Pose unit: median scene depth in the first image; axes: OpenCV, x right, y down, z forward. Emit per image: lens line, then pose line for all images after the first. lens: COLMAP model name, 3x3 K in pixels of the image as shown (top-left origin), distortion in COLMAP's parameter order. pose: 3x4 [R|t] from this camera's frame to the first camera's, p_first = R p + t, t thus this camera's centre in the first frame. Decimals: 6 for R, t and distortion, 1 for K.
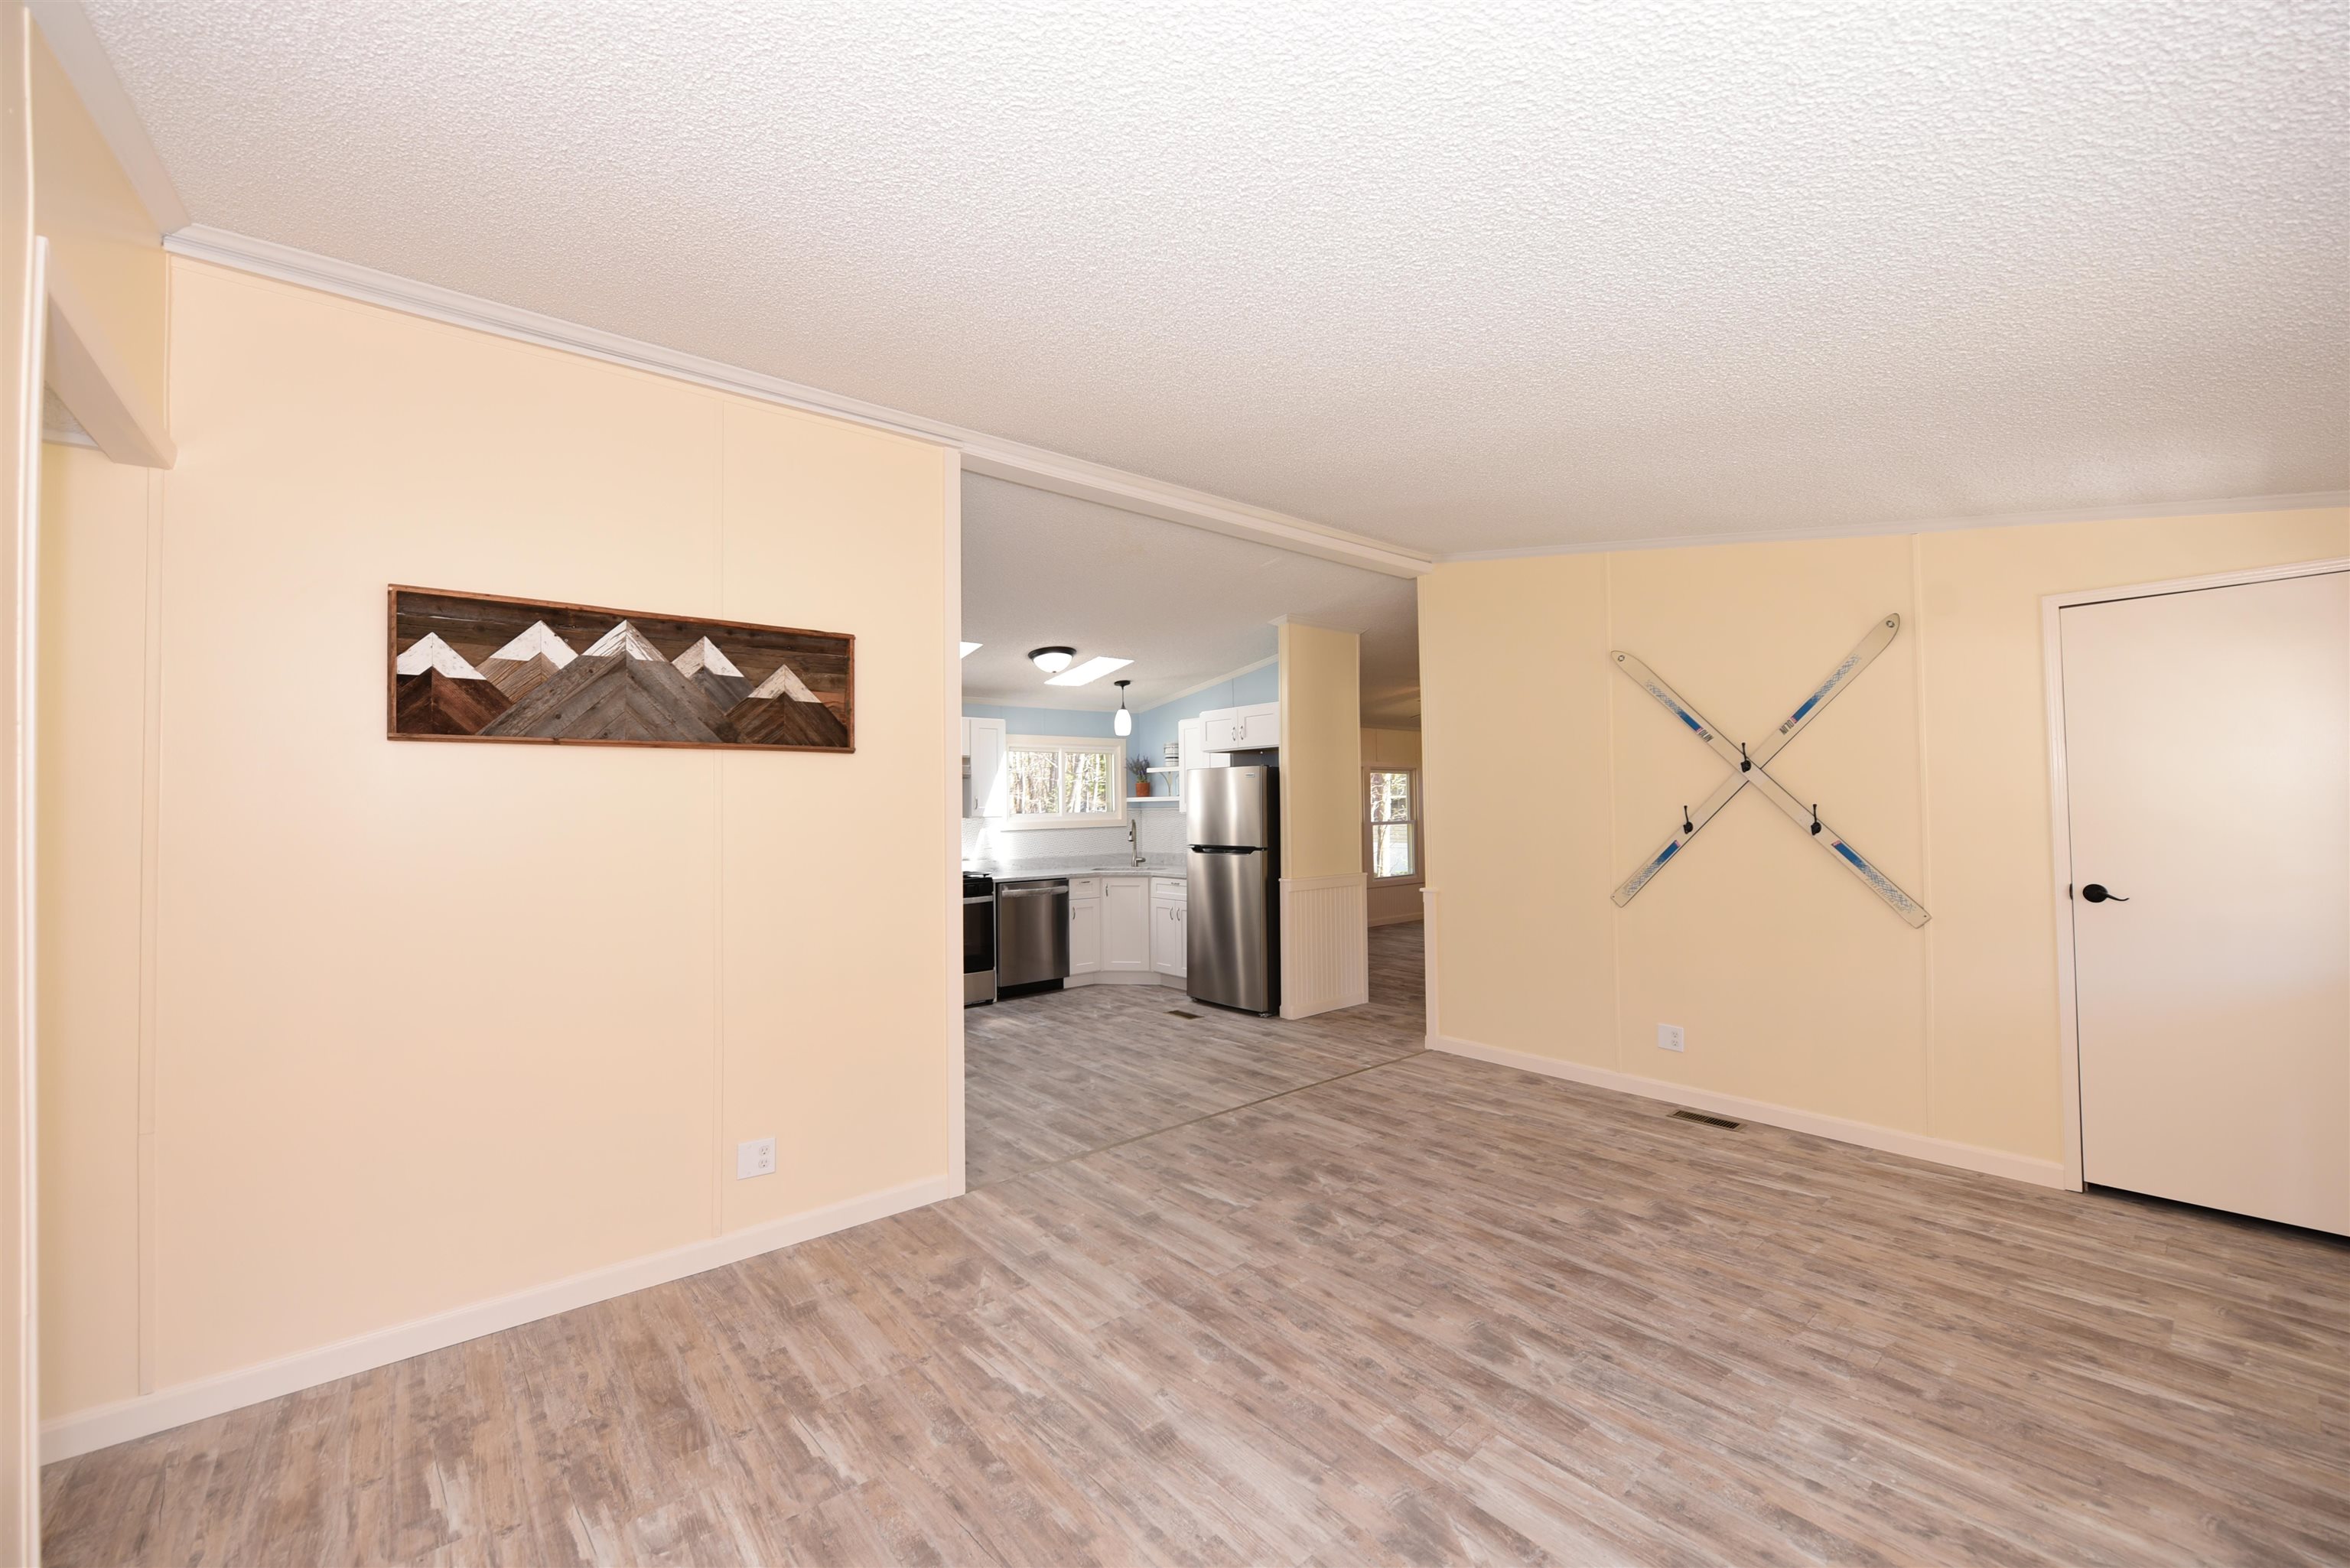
lens RADIAL K [[930.6, 0, 1183.3], [0, 930.6, 784.6], [0, 0, 1]] dist [-0.006341, -0.001075]
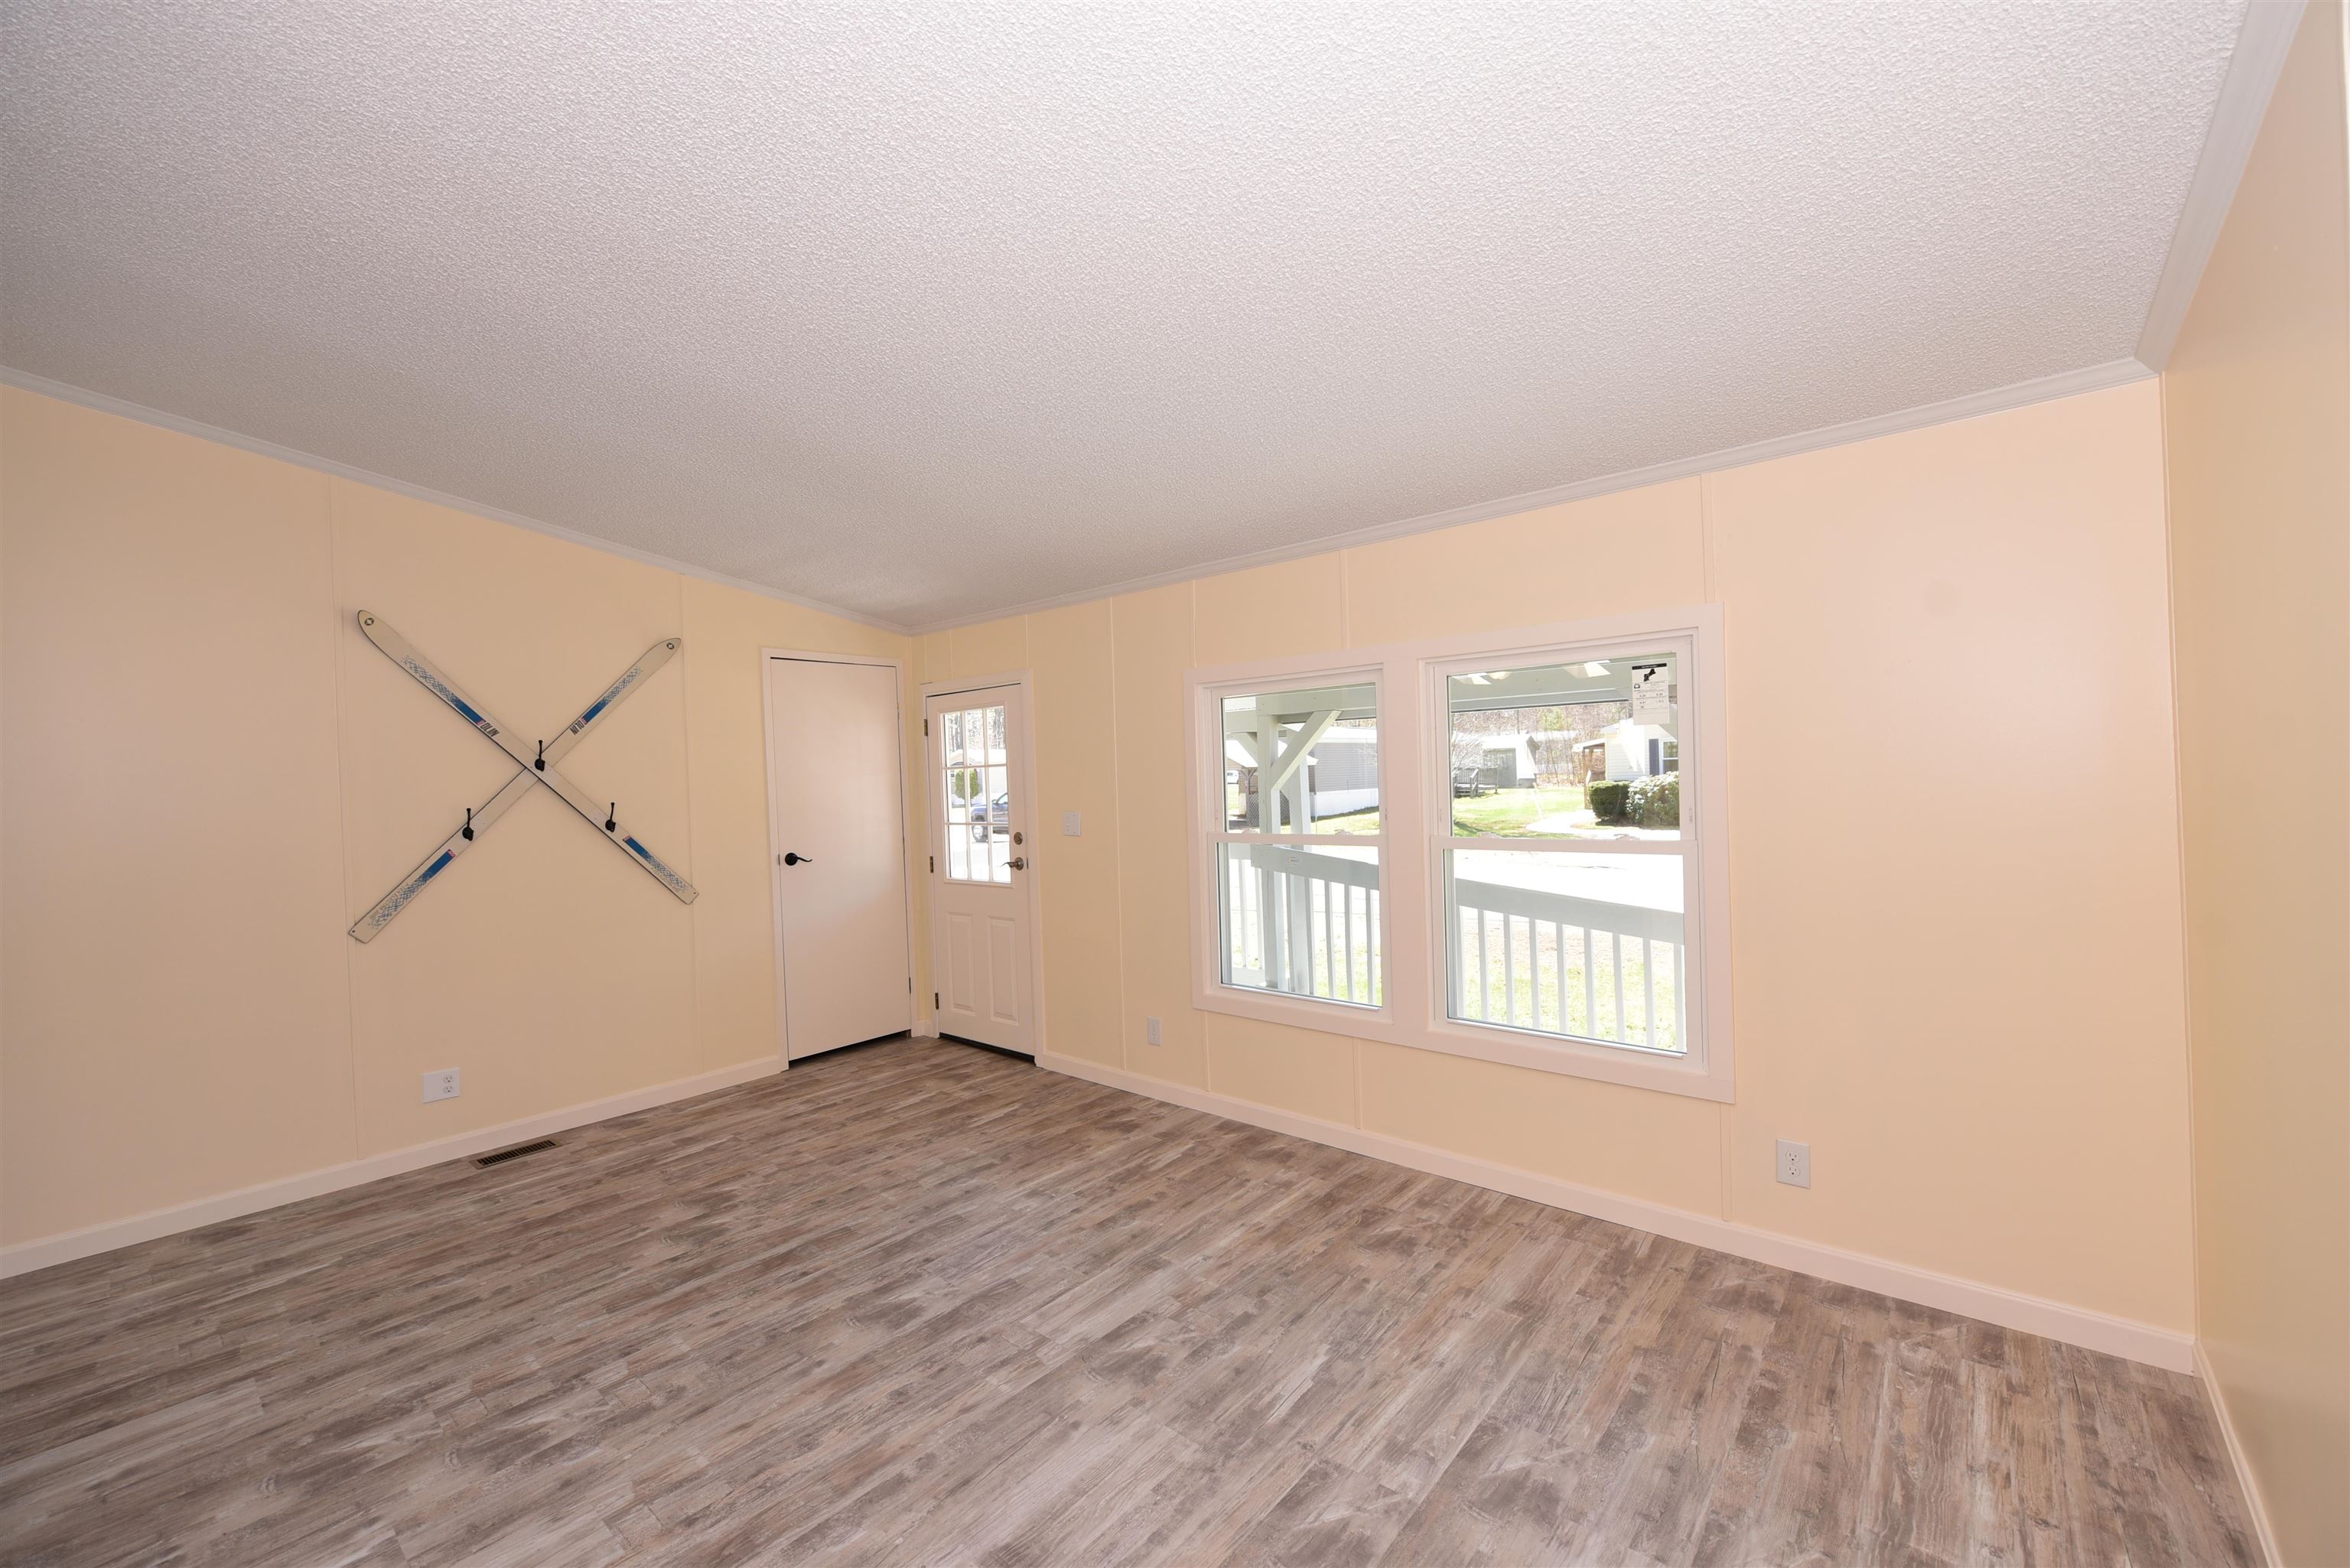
lens RADIAL K [[929.0, 0, 1182.3], [0, 929.0, 785.5], [0, 0, 1]] dist [-0.006475, -0.000764]
pose [[-0.160661, 0.010784, 0.986951, -0.502404], [0.013016, 0.999877, -0.008806, 0.020767], [-0.986924, 0.011431, -0.160782, 0.570859]]
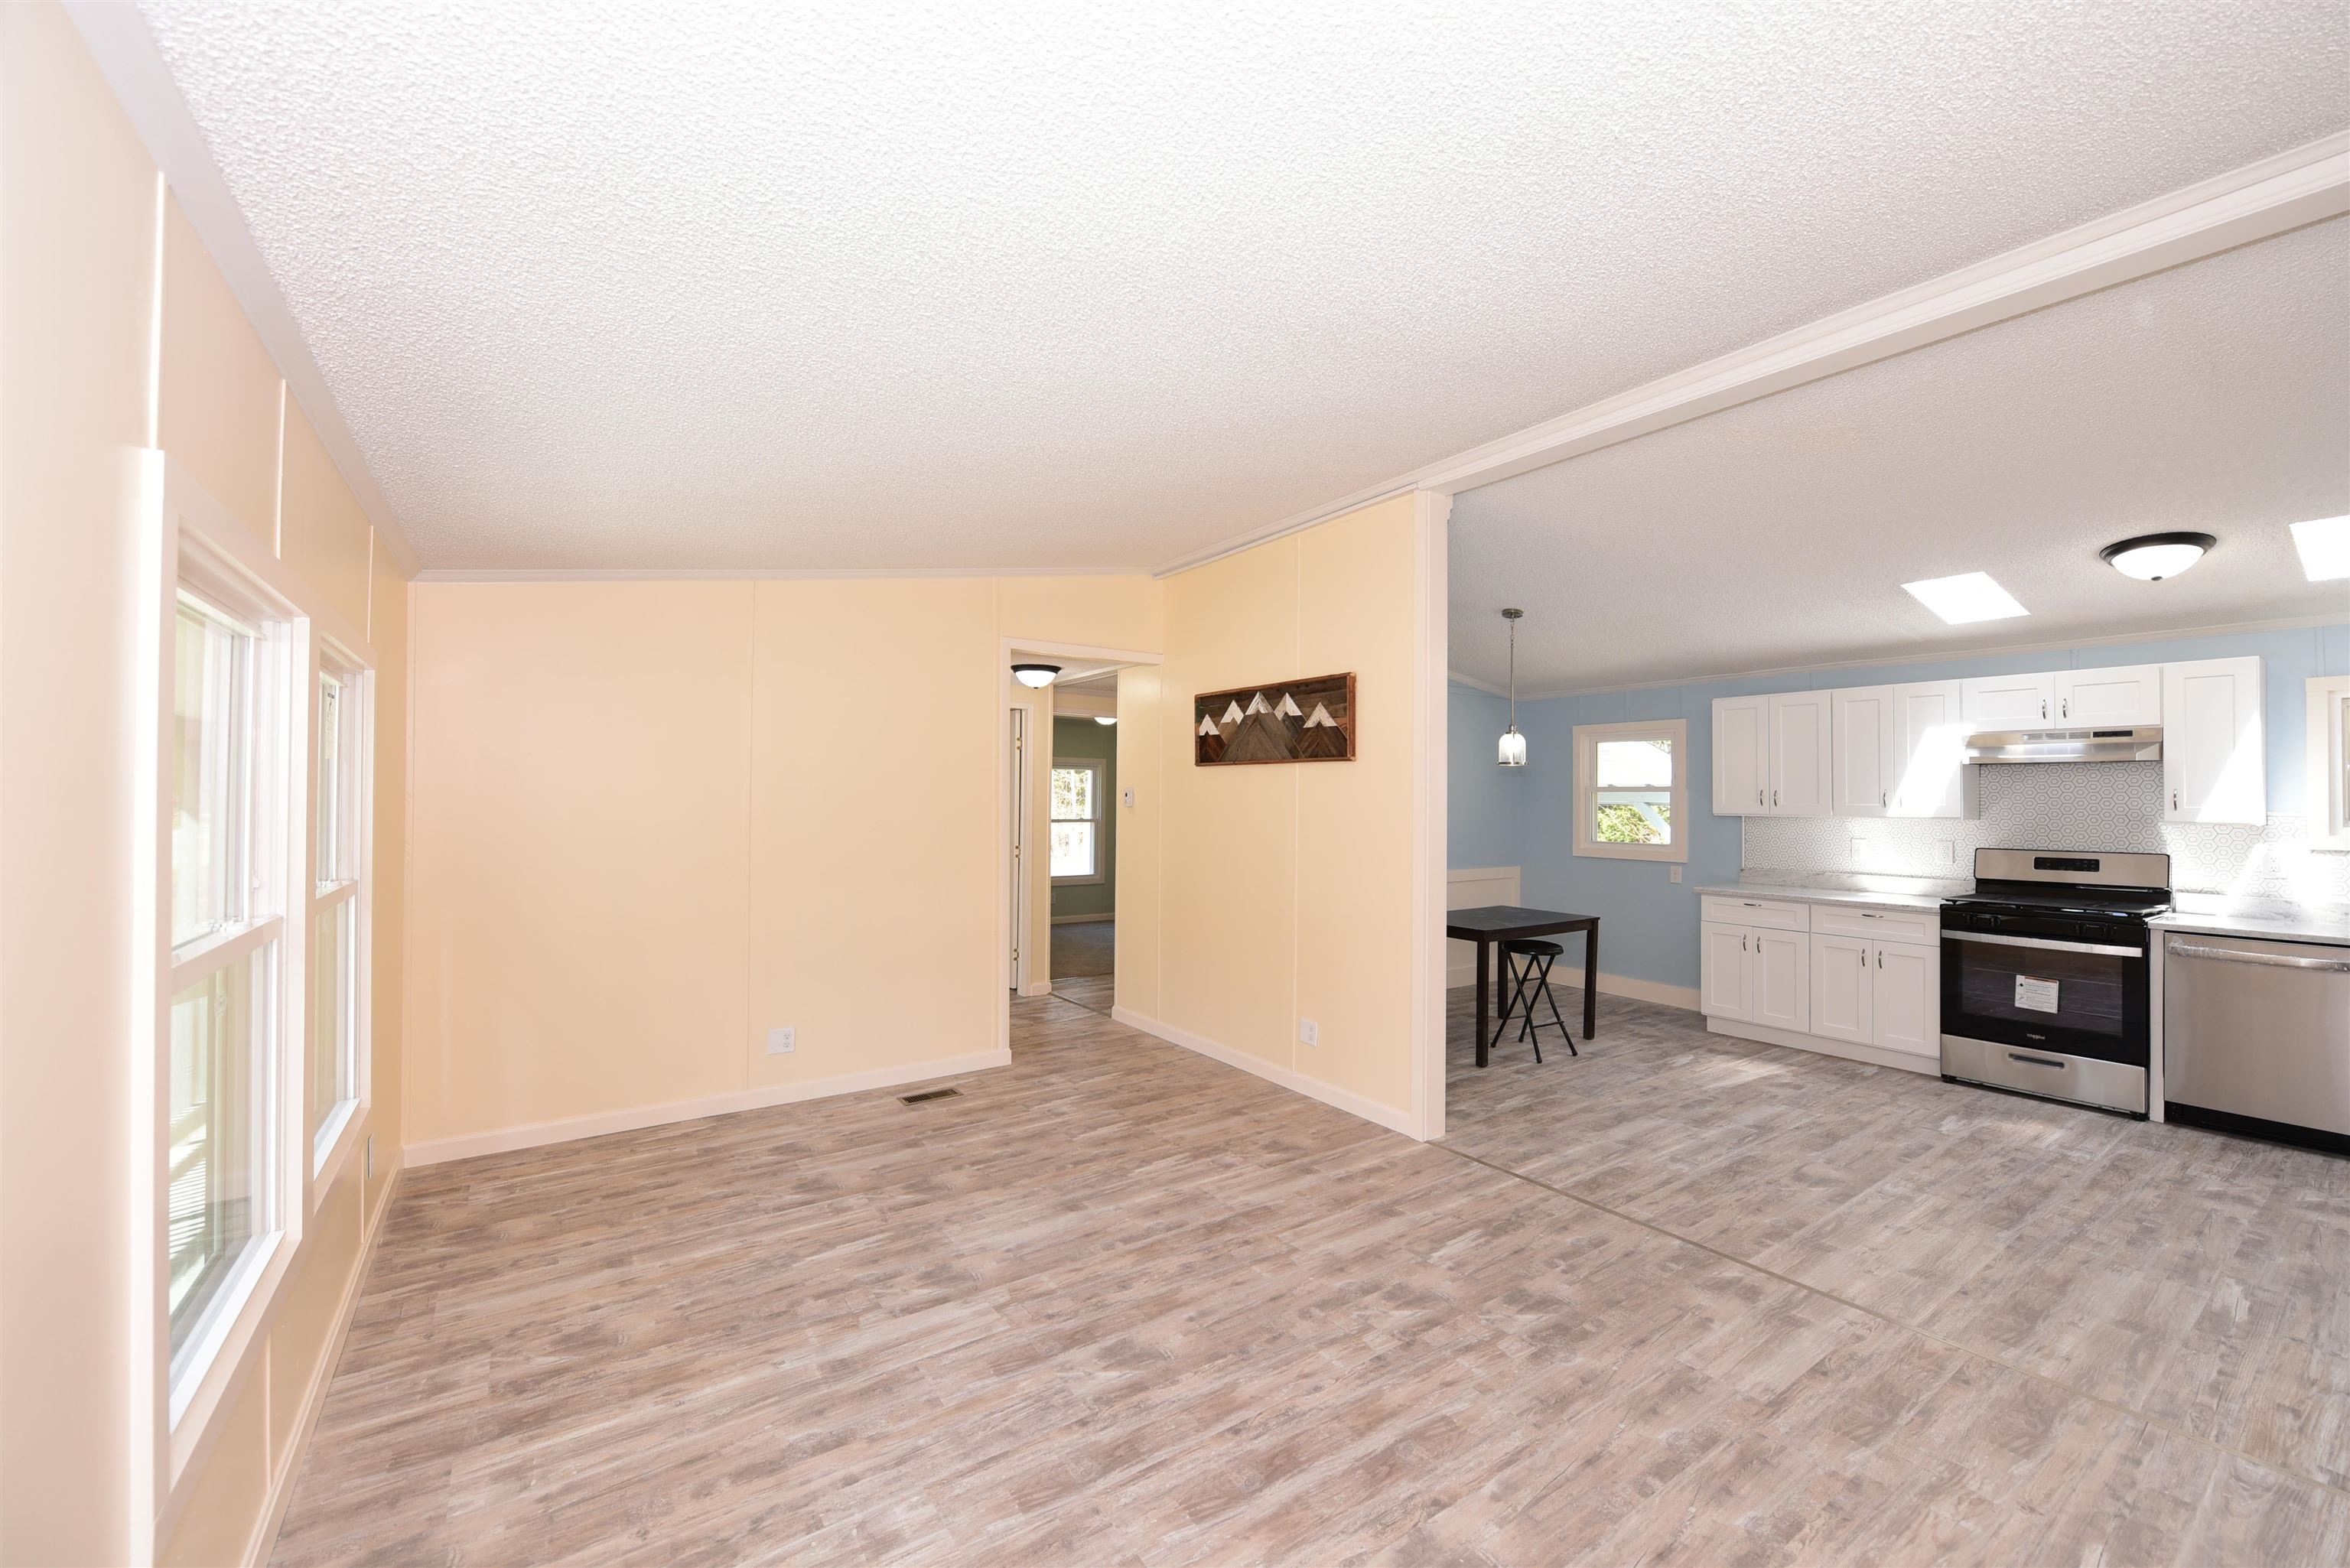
lens RADIAL K [[929.0, 0, 1182.3], [0, 929.0, 785.5], [0, 0, 1]] dist [-0.006475, -0.000764]
pose [[-0.092102, -0.000374, -0.995749, 0.889788], [0.016583, 0.999861, -0.001909, 0.000329], [0.995611, -0.016688, -0.092083, 0.786191]]
